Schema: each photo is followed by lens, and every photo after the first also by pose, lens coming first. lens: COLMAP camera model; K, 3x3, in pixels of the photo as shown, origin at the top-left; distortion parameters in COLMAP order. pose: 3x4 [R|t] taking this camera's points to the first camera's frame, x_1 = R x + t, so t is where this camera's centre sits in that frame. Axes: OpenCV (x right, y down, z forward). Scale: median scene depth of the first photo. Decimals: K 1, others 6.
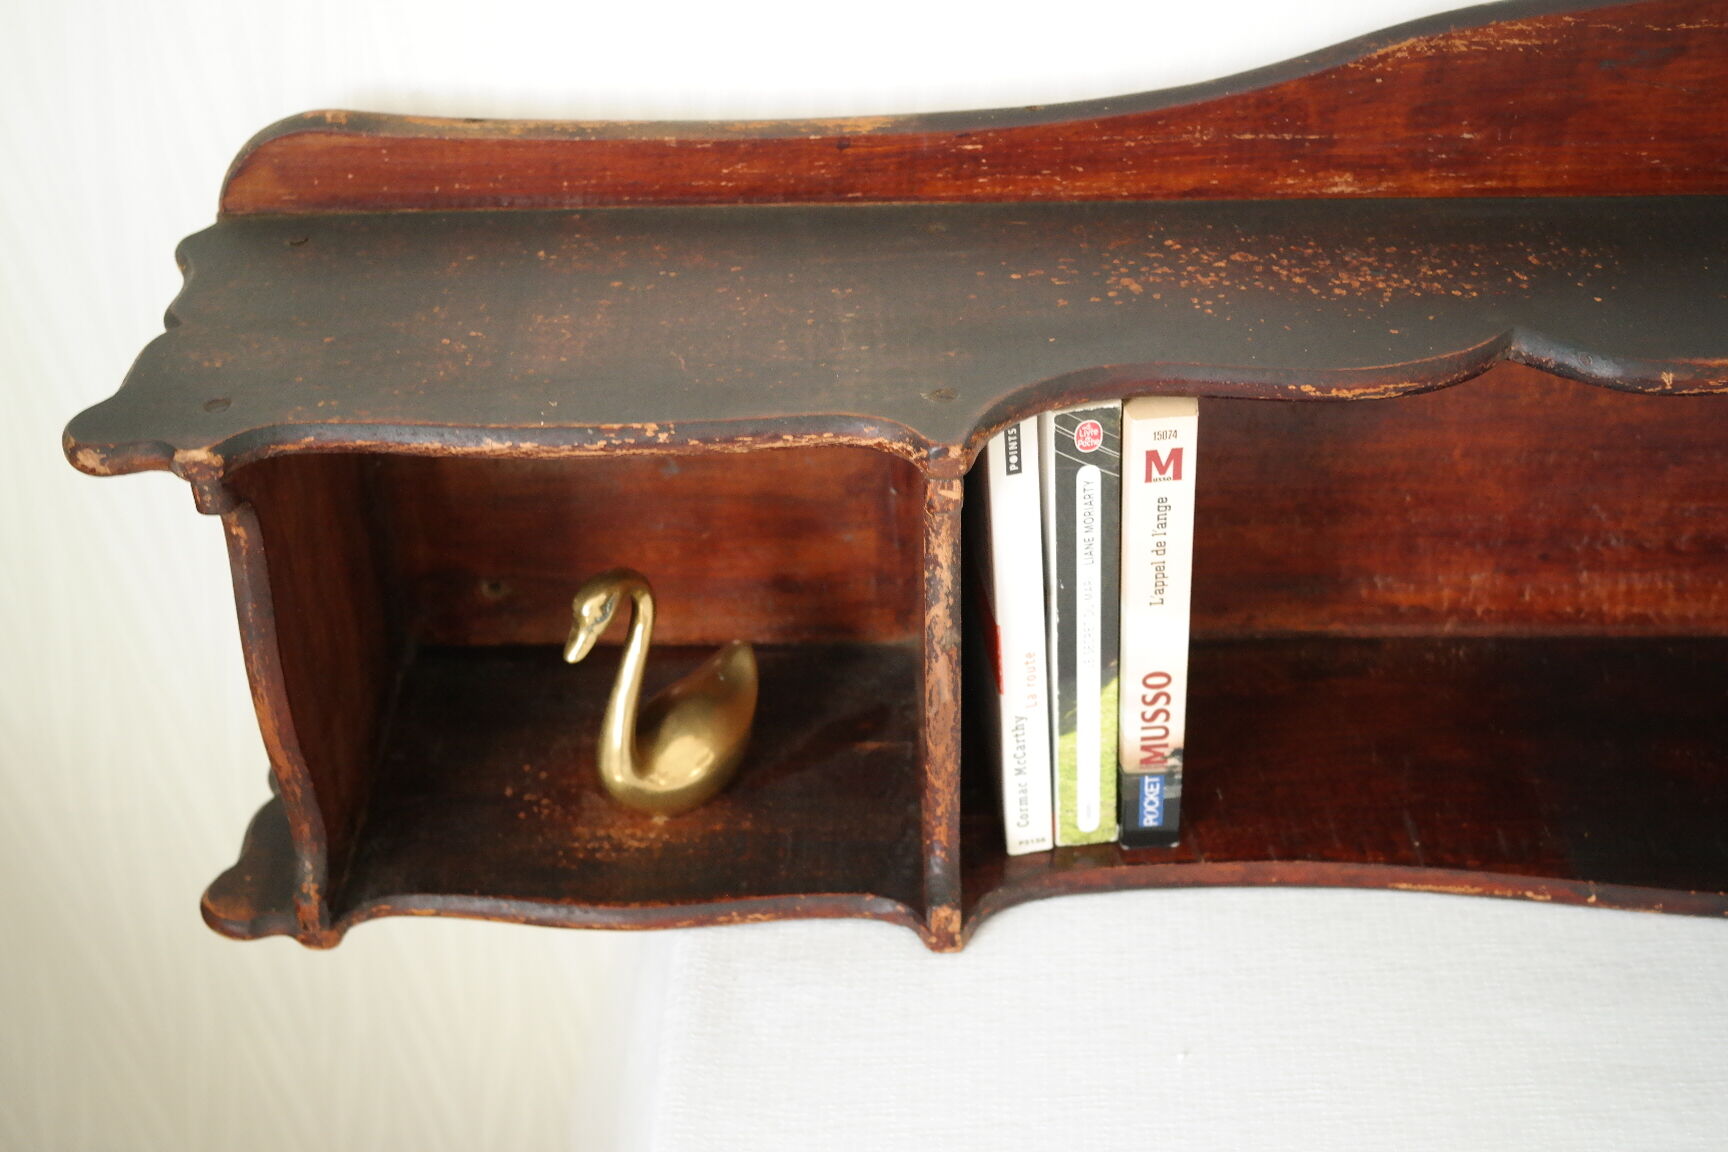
lens RADIAL K [[2065.5, 0, 857.5], [0, 2065.5, 571.3], [0, 0, 1]] dist [-0.006176, 0.000000]
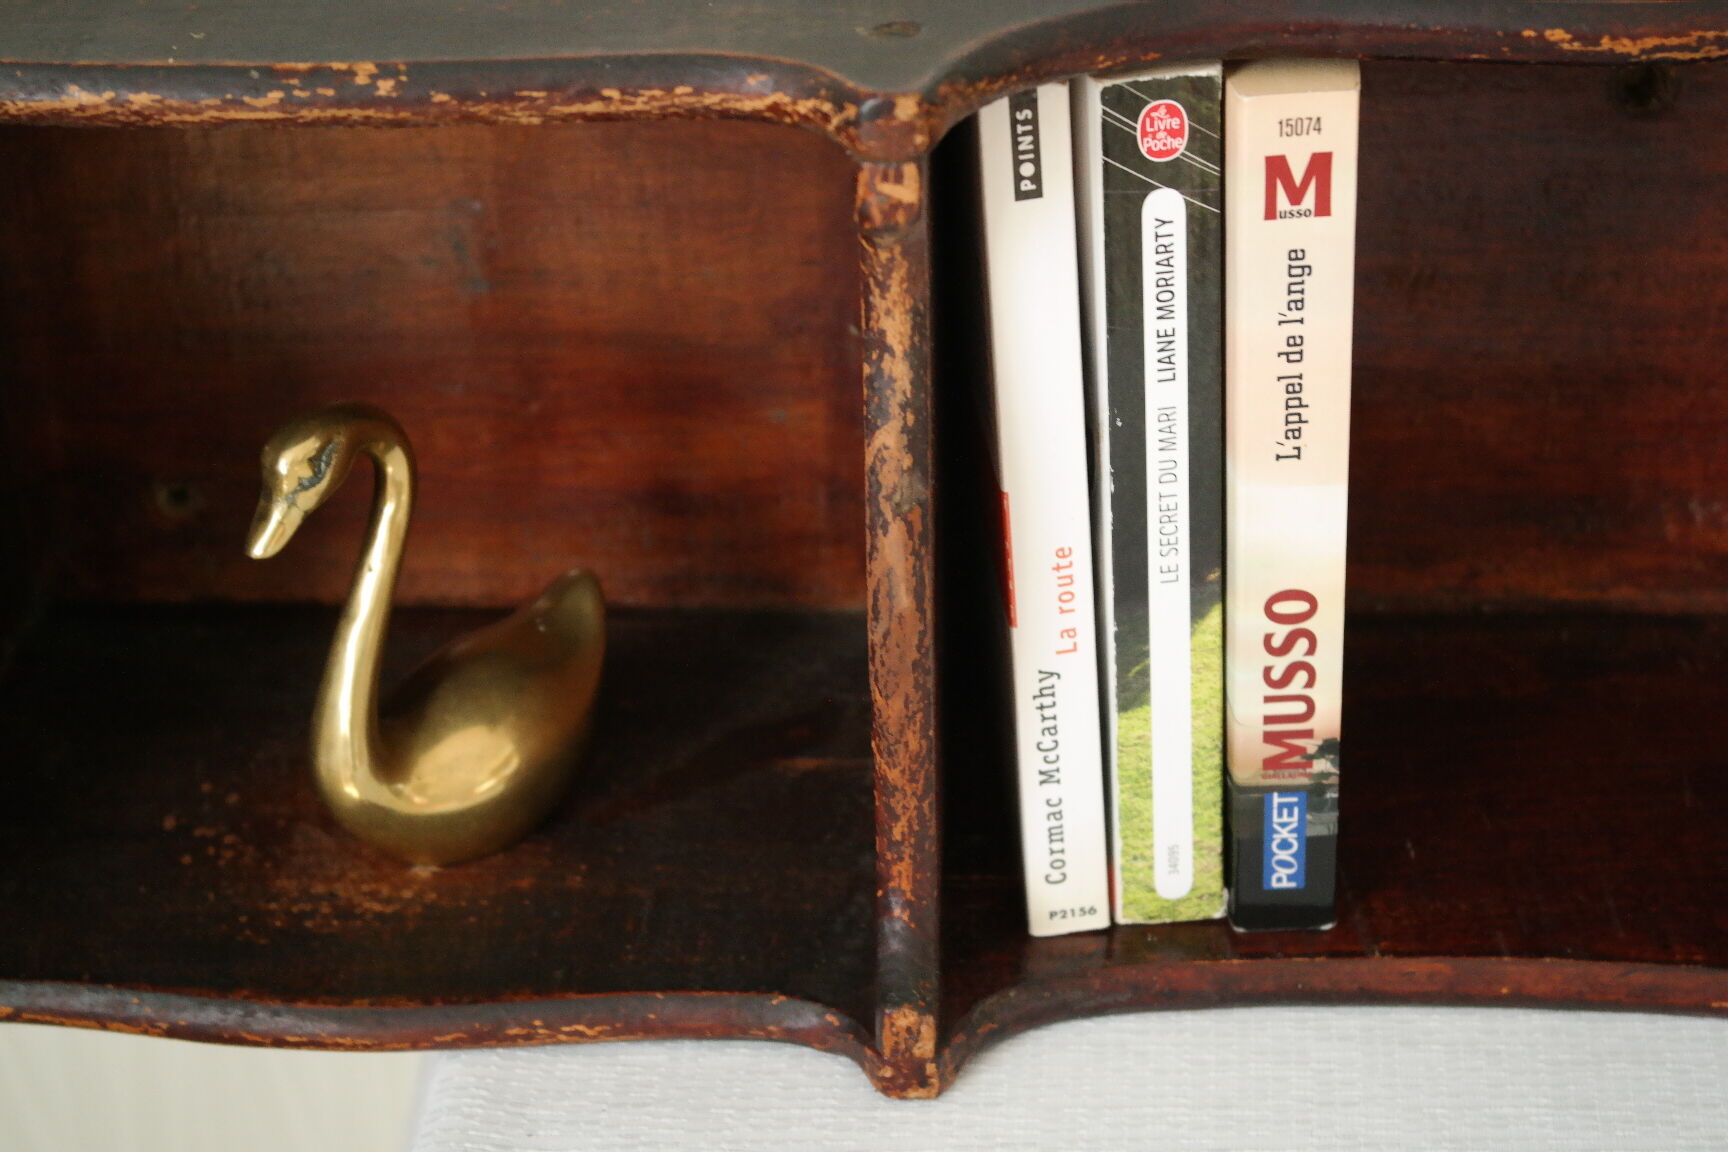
lens RADIAL K [[3018.5, 0, 856.5], [0, 3018.5, 567.4], [0, 0, 1]] dist [0.039788, 0.000000]
pose [[0.999323, 0.018275, -0.031916, 0.051060], [-0.020838, 0.996422, -0.081912, 0.107490], [0.030305, 0.082521, 0.996128, 0.171615]]
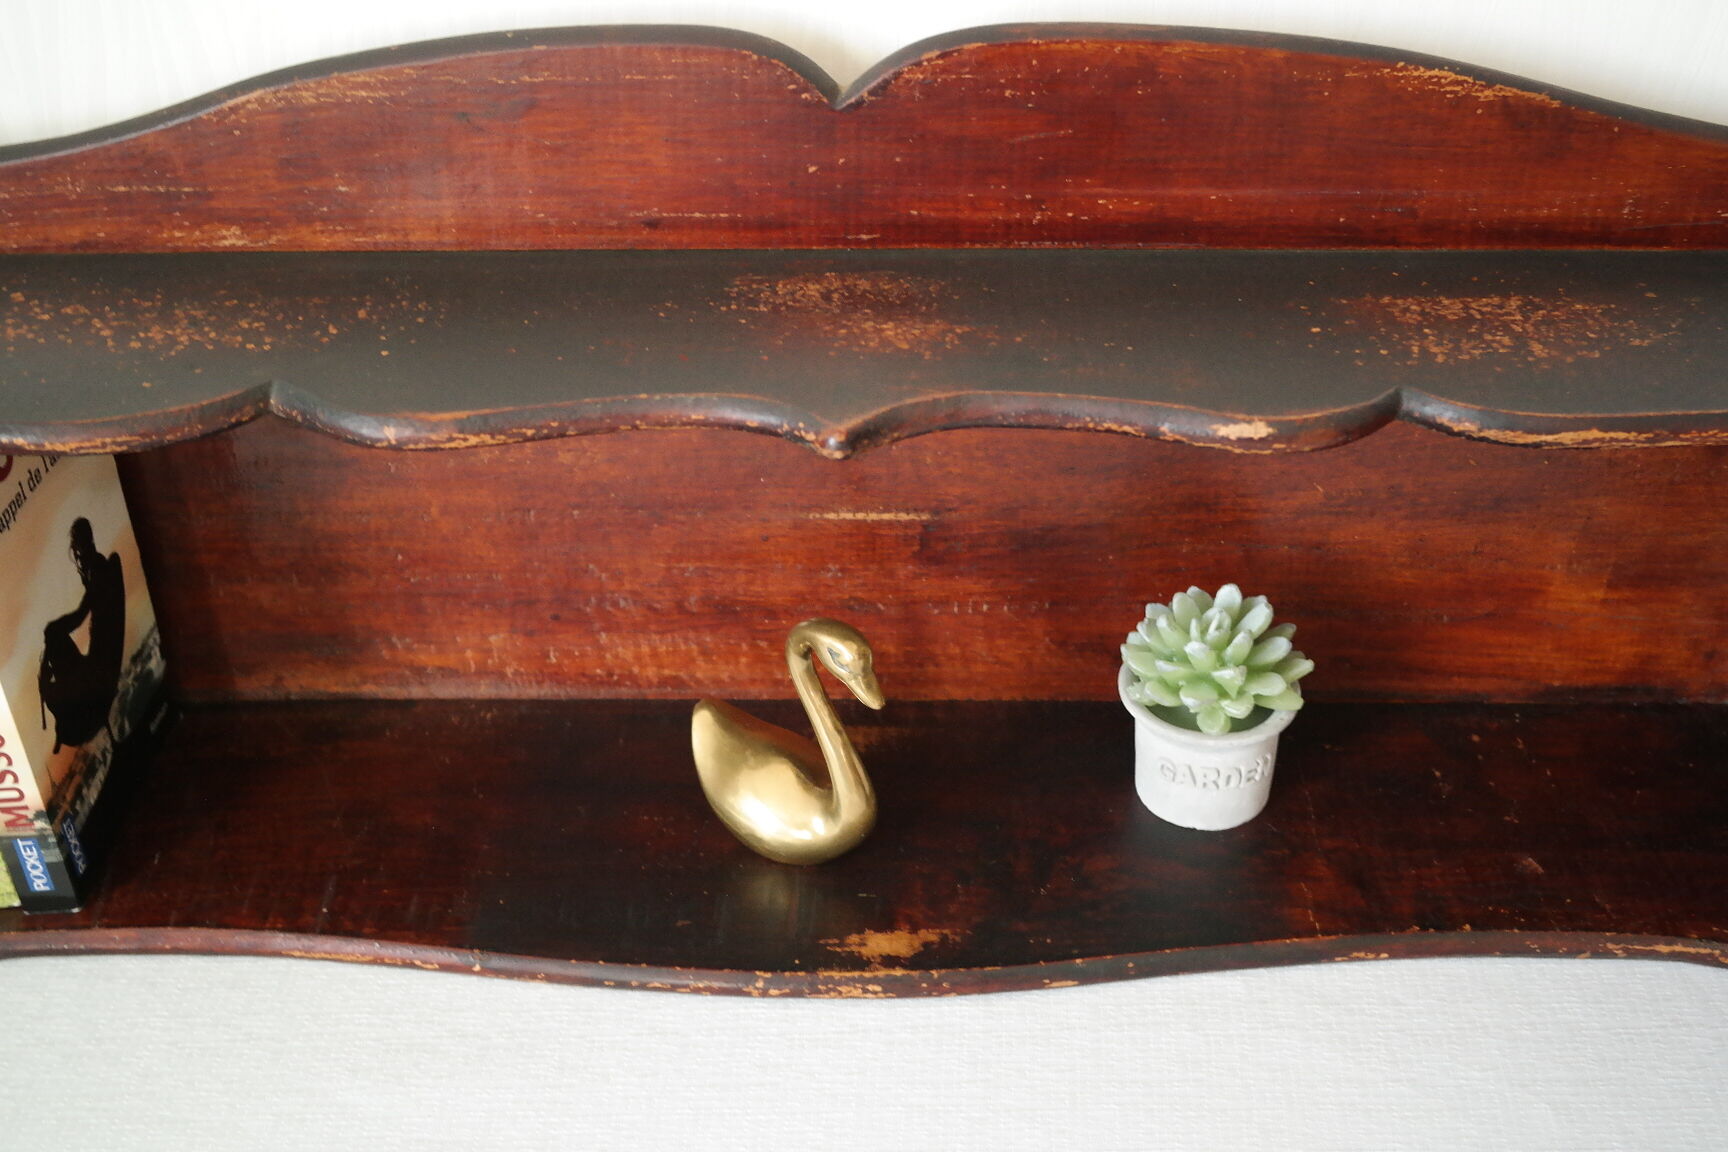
lens RADIAL K [[2065.5, 0, 871.5], [0, 2065.5, 563.5], [0, 0, 1]] dist [-0.006176, 0.000000]
pose [[0.999985, 0.004494, 0.003141, 0.537266], [-0.004375, 0.999303, -0.037067, 0.003337], [-0.003305, 0.037053, 0.999308, 0.019583]]
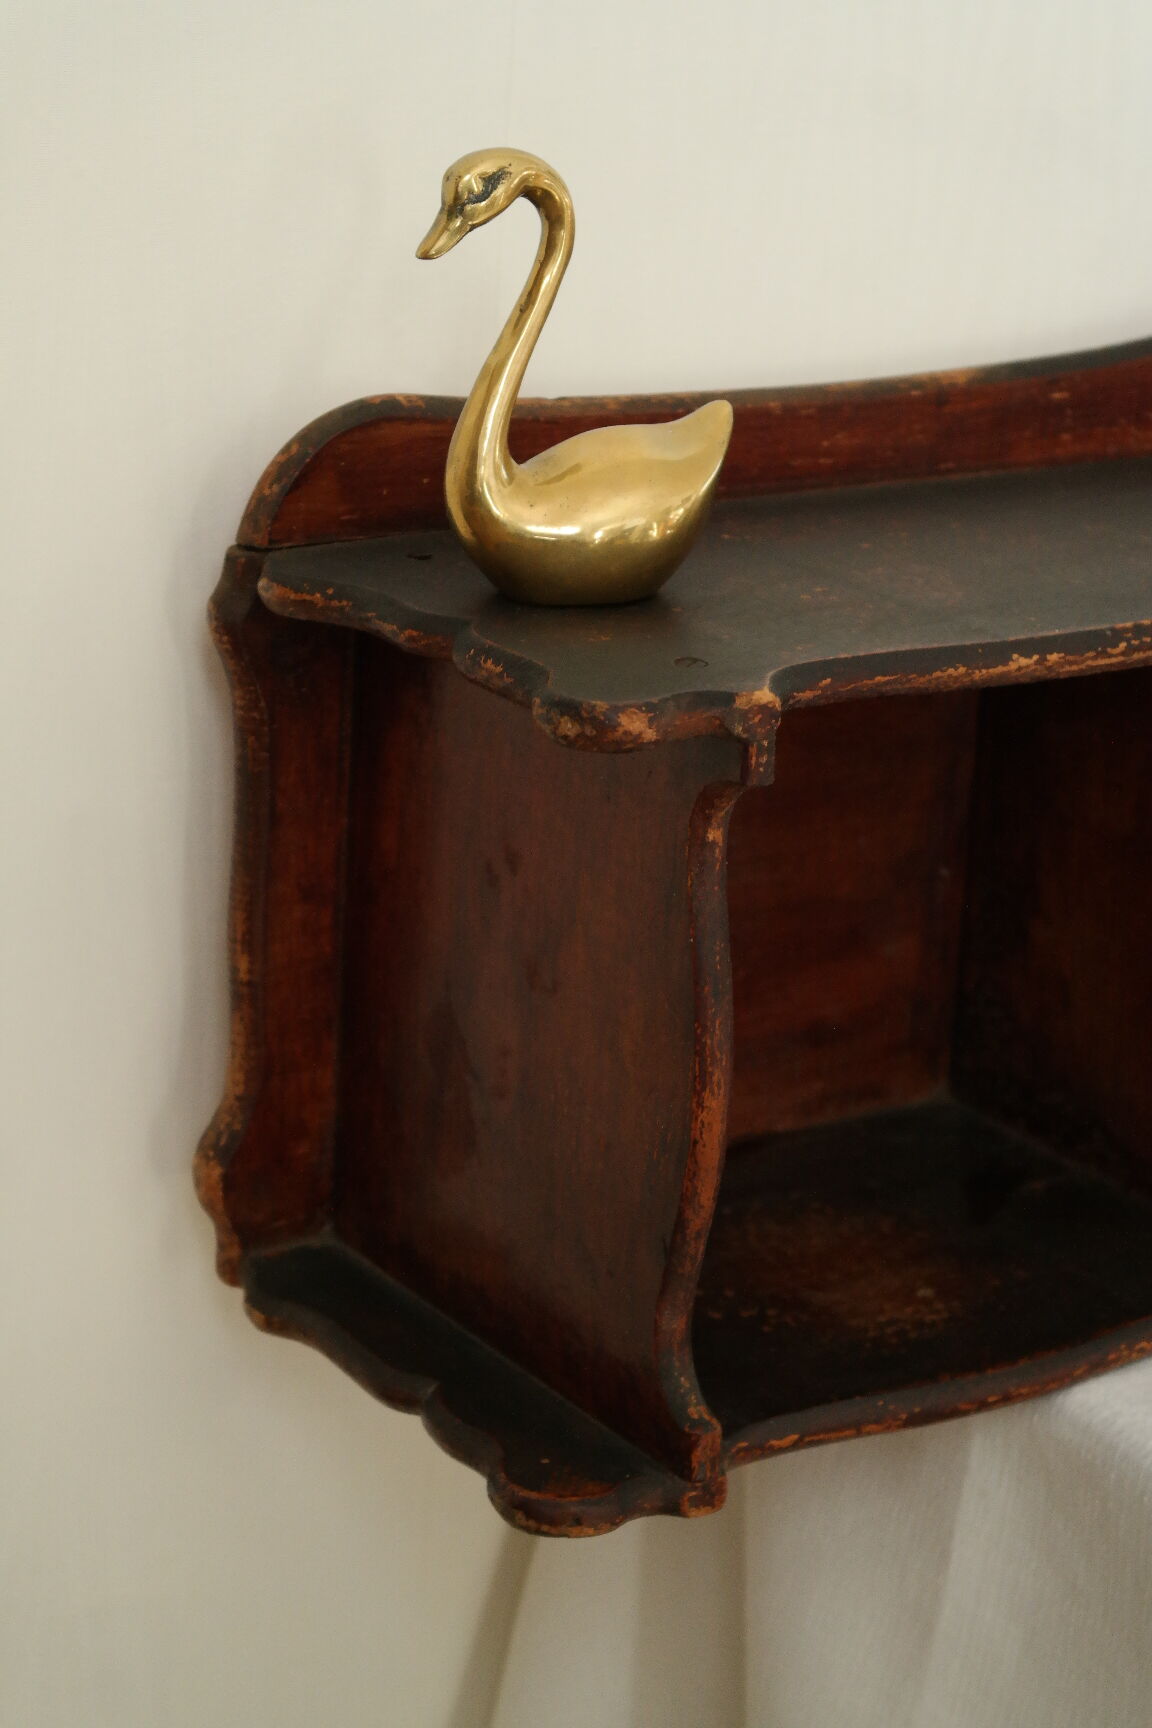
lens RADIAL K [[3591.5, 0, 583.1], [0, 3591.5, 877.2], [0, 0, 1]] dist [0.201819, 0.000000]
pose [[0.806760, -0.121770, 0.578195, -0.957208], [0.279367, 0.940863, -0.191654, 0.201683], [-0.520665, 0.316148, 0.793069, 0.001758]]
